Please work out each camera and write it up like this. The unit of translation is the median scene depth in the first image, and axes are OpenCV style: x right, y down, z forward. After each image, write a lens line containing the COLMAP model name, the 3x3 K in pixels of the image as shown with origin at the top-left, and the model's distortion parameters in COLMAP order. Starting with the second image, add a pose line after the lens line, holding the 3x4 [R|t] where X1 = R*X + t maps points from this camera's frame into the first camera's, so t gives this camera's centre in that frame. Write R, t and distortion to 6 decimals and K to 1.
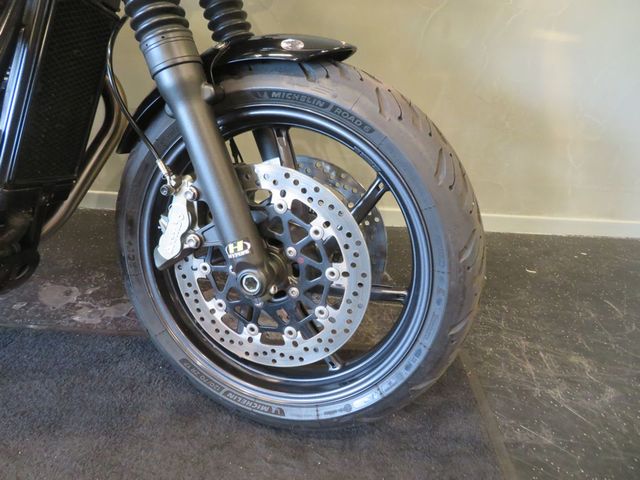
lens RADIAL K [[459.1, 0, 319.2], [0, 459.1, 240.0], [0, 0, 1]] dist [-0.025157, 0.025270]
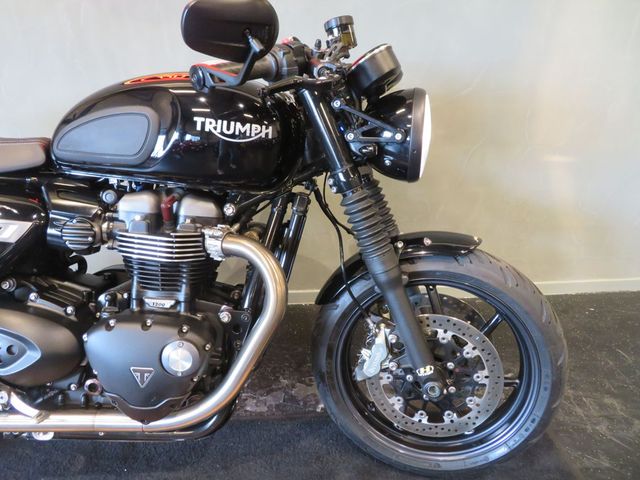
lens RADIAL K [[459.1, 0, 319.0], [0, 459.1, 239.9], [0, 0, 1]] dist [-0.025157, 0.025270]
pose [[0.994556, -0.082290, 0.063924, -0.531726], [0.085569, 0.995058, -0.050369, -0.336060], [-0.059464, 0.055564, 0.996683, -0.539238]]
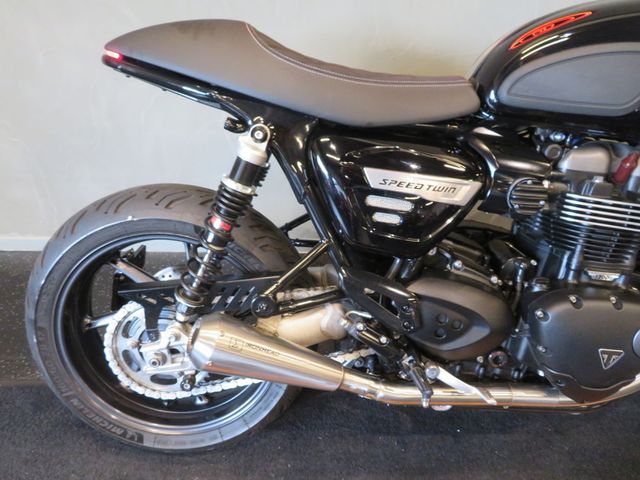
lens RADIAL K [[459.1, 0, 315.3], [0, 459.1, 240.6], [0, 0, 1]] dist [-0.025157, 0.025270]
pose [[0.997947, -0.059852, 0.022809, -1.682531], [0.056912, 0.991969, 0.112957, -0.525265], [-0.029386, -0.111427, 0.993338, -0.318870]]
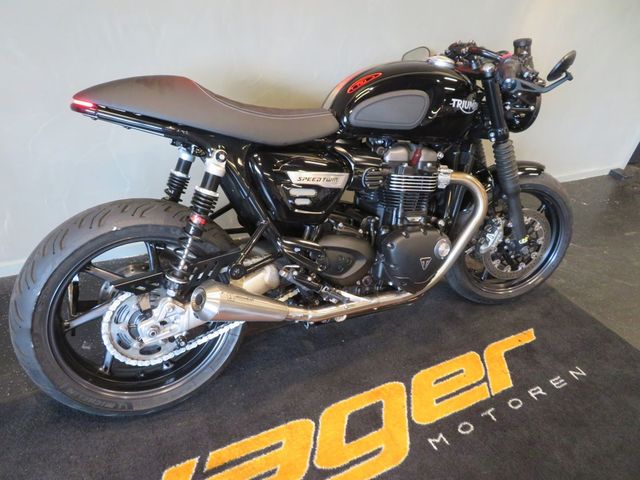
lens RADIAL K [[459.1, 0, 317.8], [0, 459.1, 242.3], [0, 0, 1]] dist [-0.025157, 0.025270]
pose [[0.864566, -0.225099, 0.449283, -2.250797], [0.161243, 0.971052, 0.176233, -0.592662], [-0.475947, -0.079921, 0.875835, -0.796924]]
